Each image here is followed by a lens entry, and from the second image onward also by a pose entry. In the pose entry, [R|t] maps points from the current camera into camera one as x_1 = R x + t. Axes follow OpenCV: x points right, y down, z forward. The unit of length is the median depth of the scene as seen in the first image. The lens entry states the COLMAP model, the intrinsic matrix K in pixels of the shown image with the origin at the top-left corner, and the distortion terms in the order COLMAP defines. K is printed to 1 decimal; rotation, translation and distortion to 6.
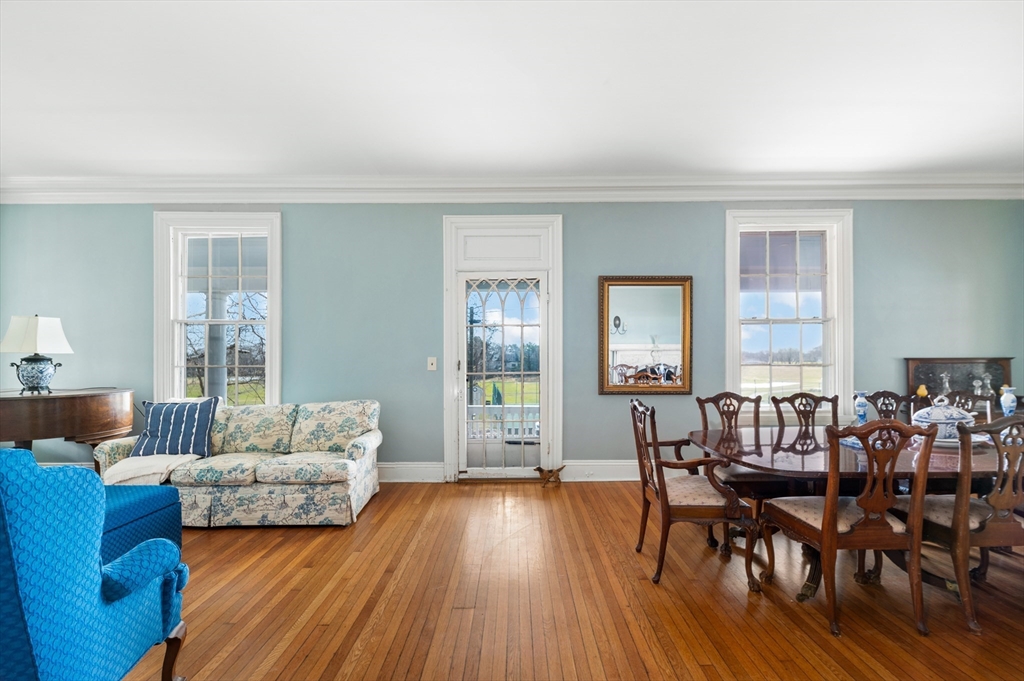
lens RADIAL K [[448.7, 0, 512.2], [0, 448.7, 351.6], [0, 0, 1]] dist [0.003190, -0.000049]
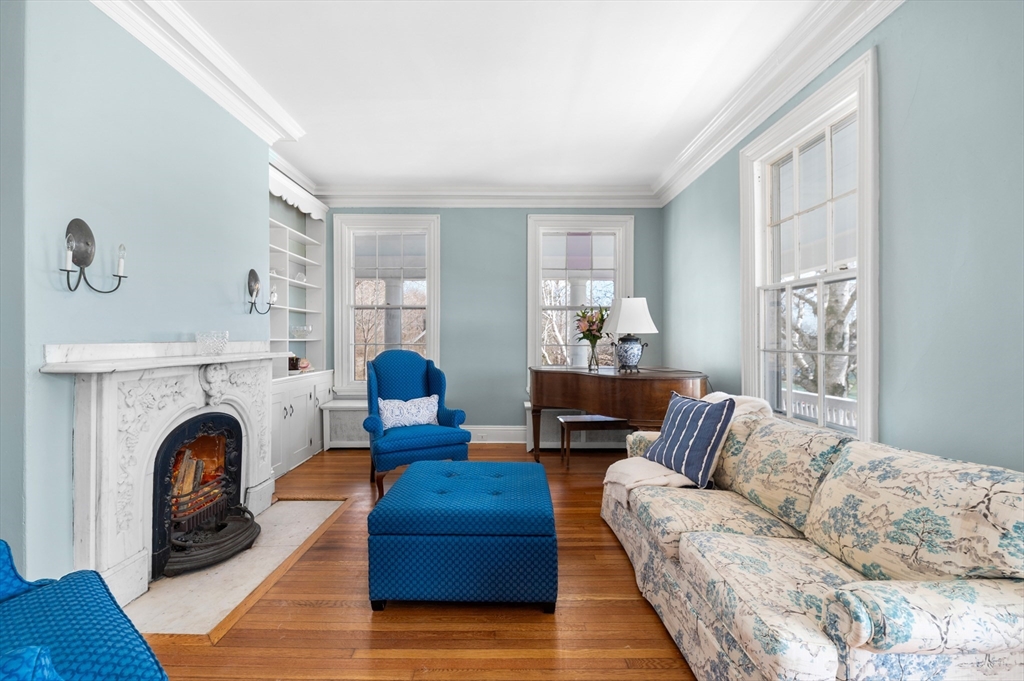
lens RADIAL K [[448.7, 0, 510.4], [0, 448.7, 337.1], [0, 0, 1]] dist [0.003190, -0.000049]
pose [[-0.002462, 0.000500, -0.999997, -0.012145], [0.017224, 0.999852, 0.000458, 0.006702], [0.999849, -0.017223, -0.002471, 0.690964]]
